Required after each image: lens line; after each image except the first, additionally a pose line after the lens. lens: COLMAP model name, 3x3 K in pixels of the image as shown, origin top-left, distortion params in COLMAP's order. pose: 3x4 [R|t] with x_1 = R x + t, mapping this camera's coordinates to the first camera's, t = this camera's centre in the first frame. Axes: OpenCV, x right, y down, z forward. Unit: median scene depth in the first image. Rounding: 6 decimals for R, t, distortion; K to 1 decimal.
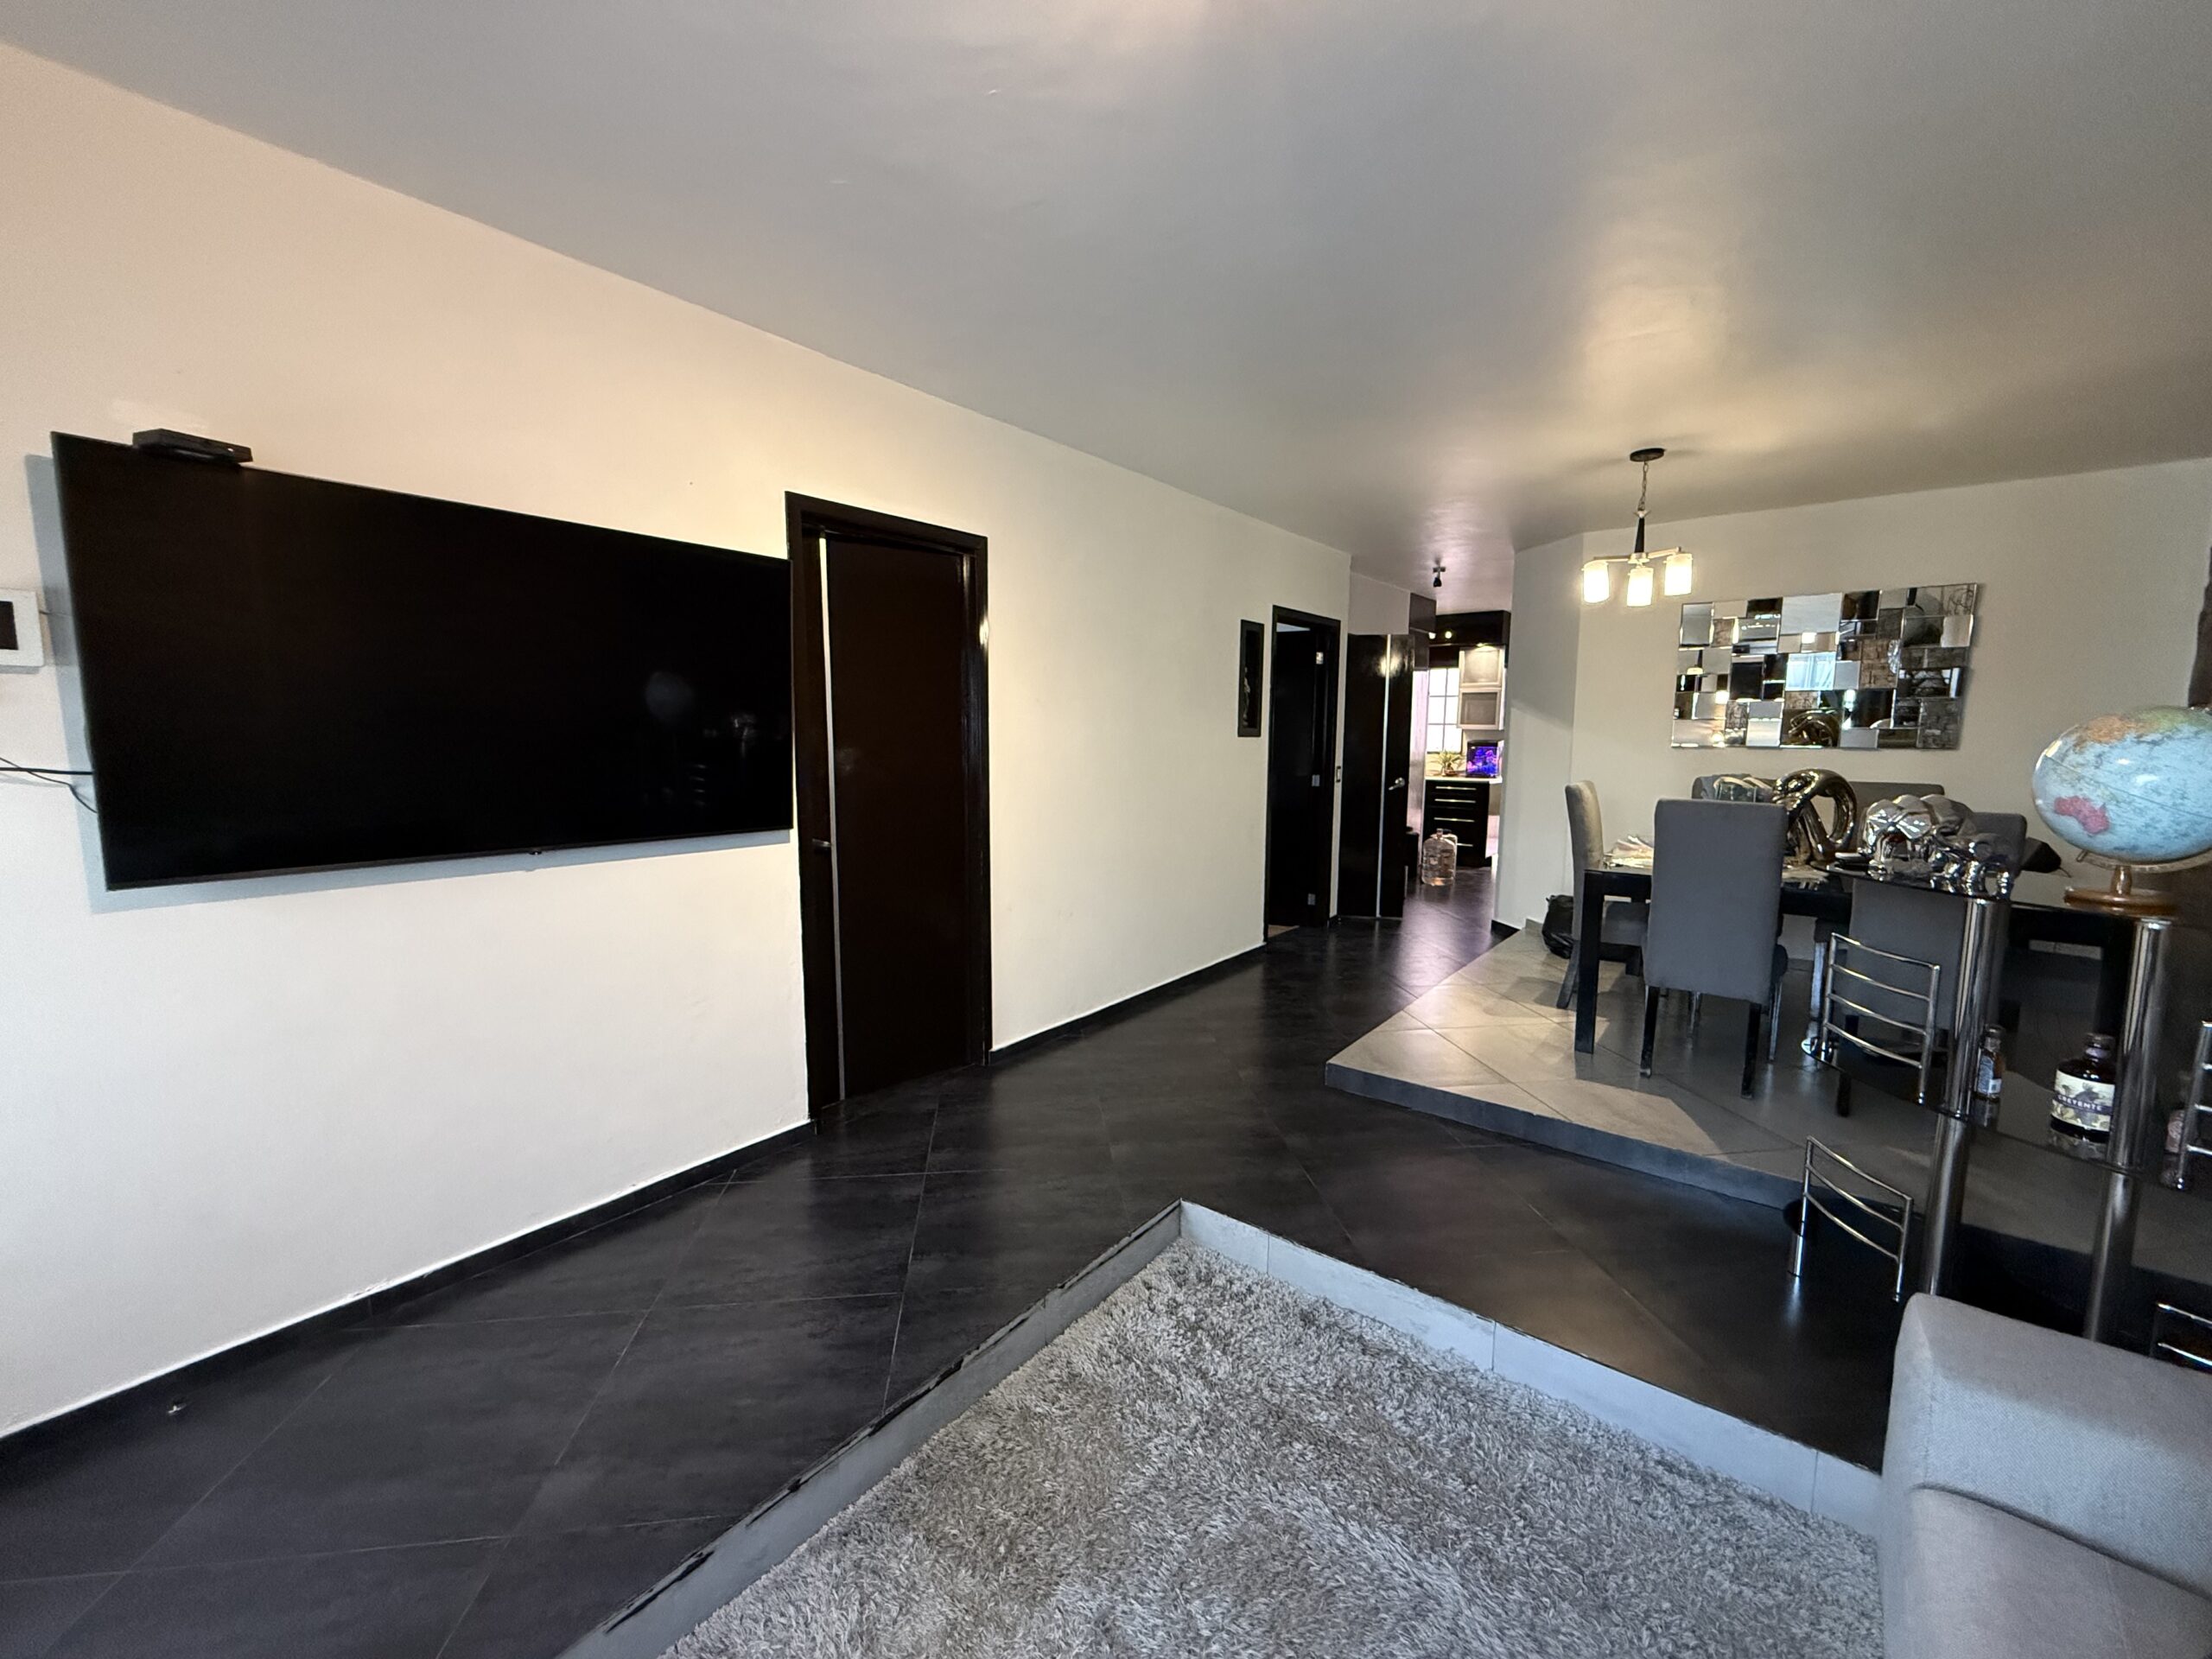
lens RADIAL K [[882.2, 0, 1108.6], [0, 882.2, 834.5], [0, 0, 1]] dist [-0.000861, 0.000334]
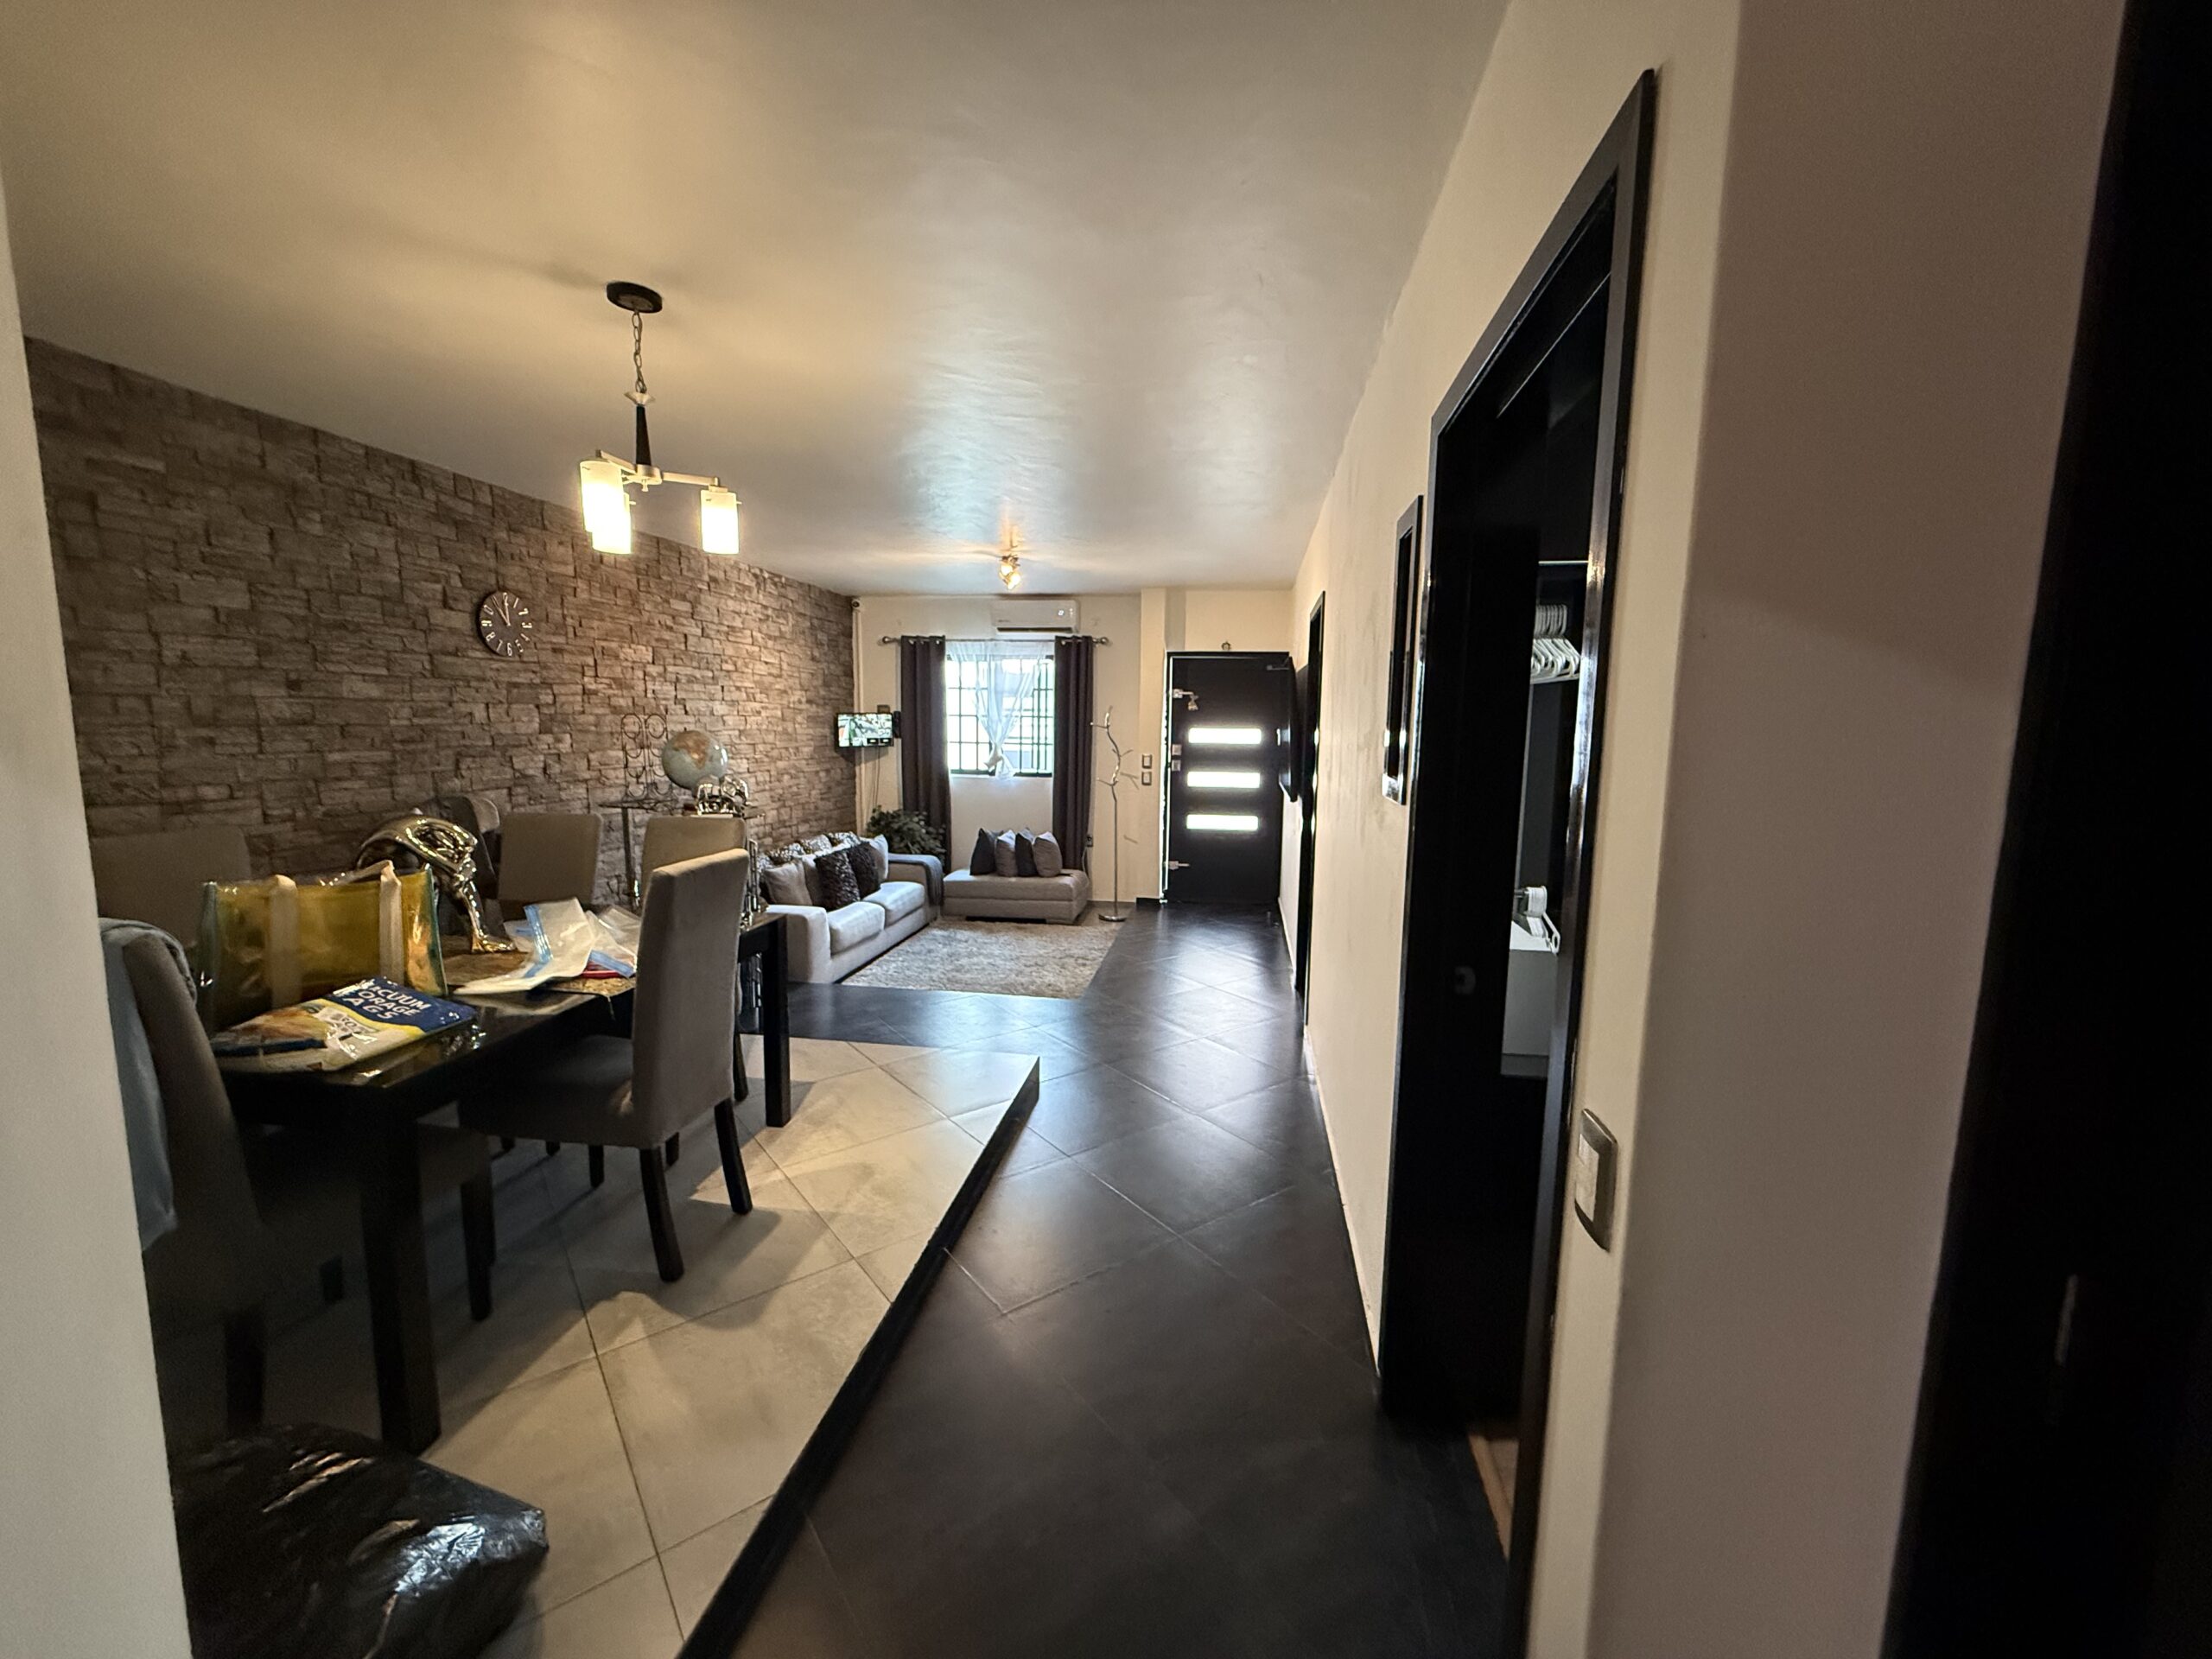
lens RADIAL K [[882.2, 0, 1105.1], [0, 882.2, 836.2], [0, 0, 1]] dist [-0.000861, 0.000334]
pose [[-0.865629, 0.048566, -0.498325, 0.754093], [-0.077530, 0.970278, 0.229238, -0.279022], [0.494647, 0.237070, -0.836135, 2.018044]]
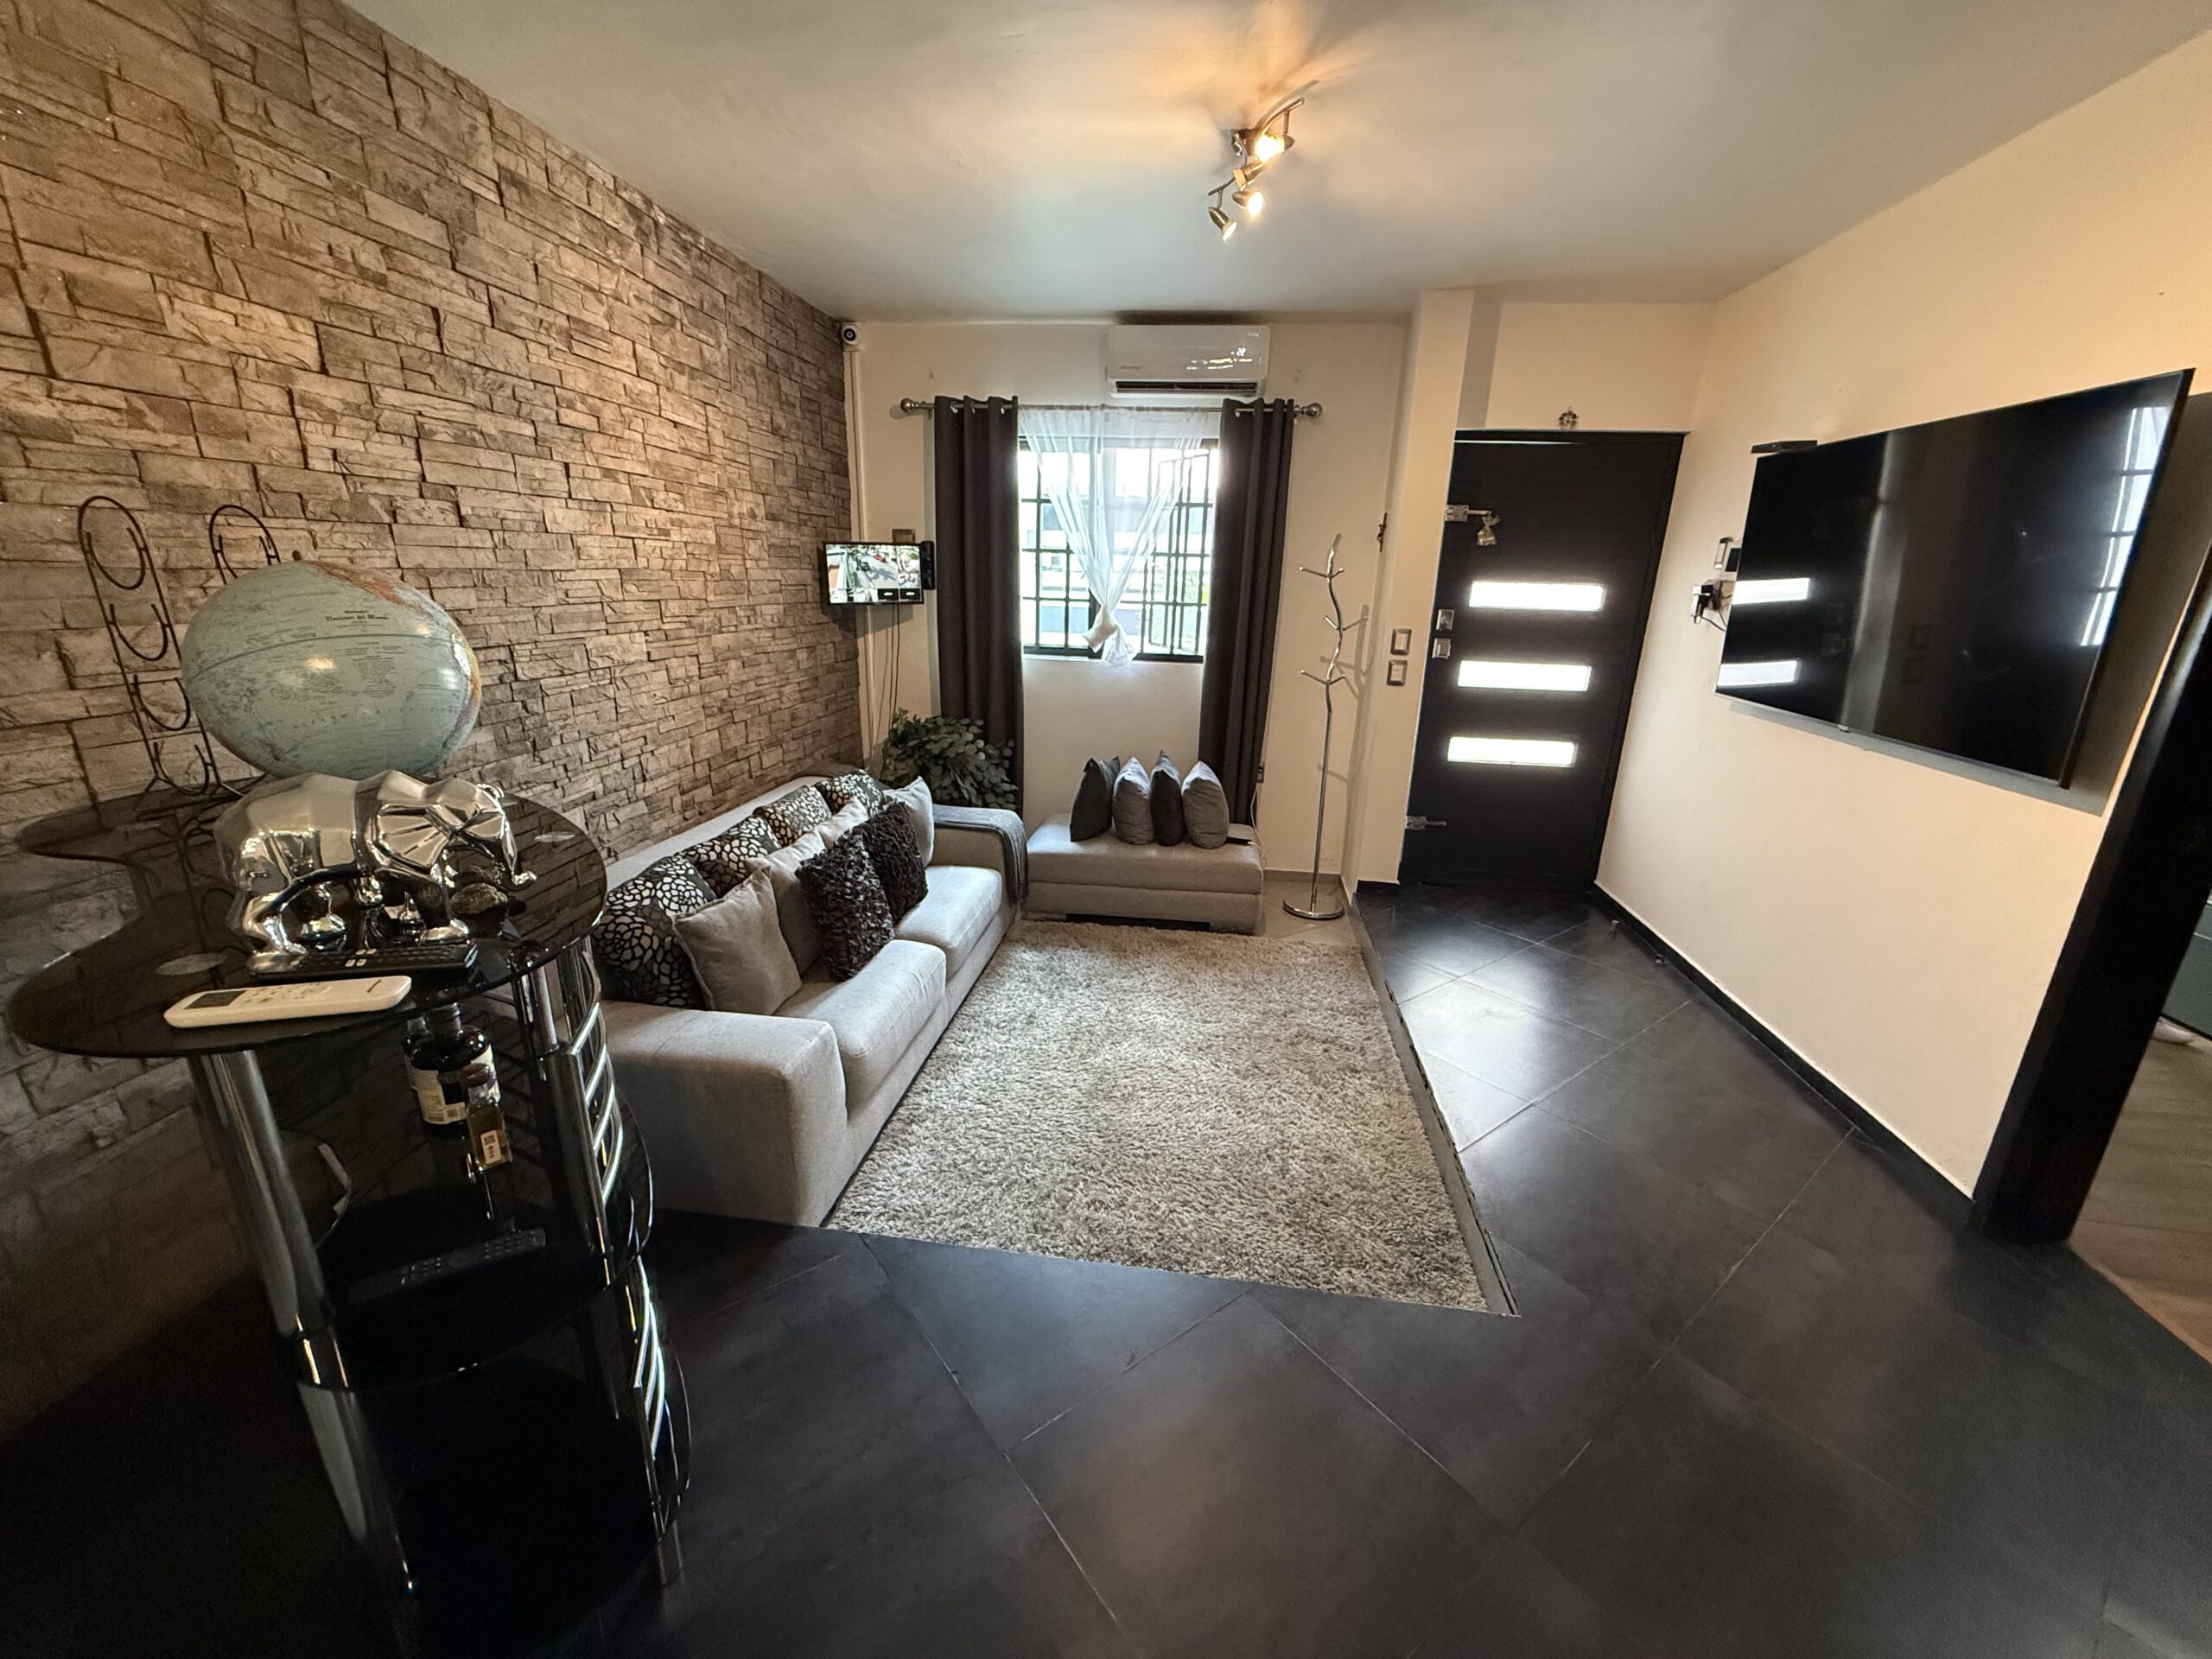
lens RADIAL K [[882.2, 0, 1105.7], [0, 882.2, 836.3], [0, 0, 1]] dist [-0.000861, 0.000334]
pose [[-0.855281, 0.121401, -0.503743, 0.537887], [-0.094667, 0.919195, 0.382256, -0.140557], [0.509444, 0.374624, -0.774677, 1.005759]]
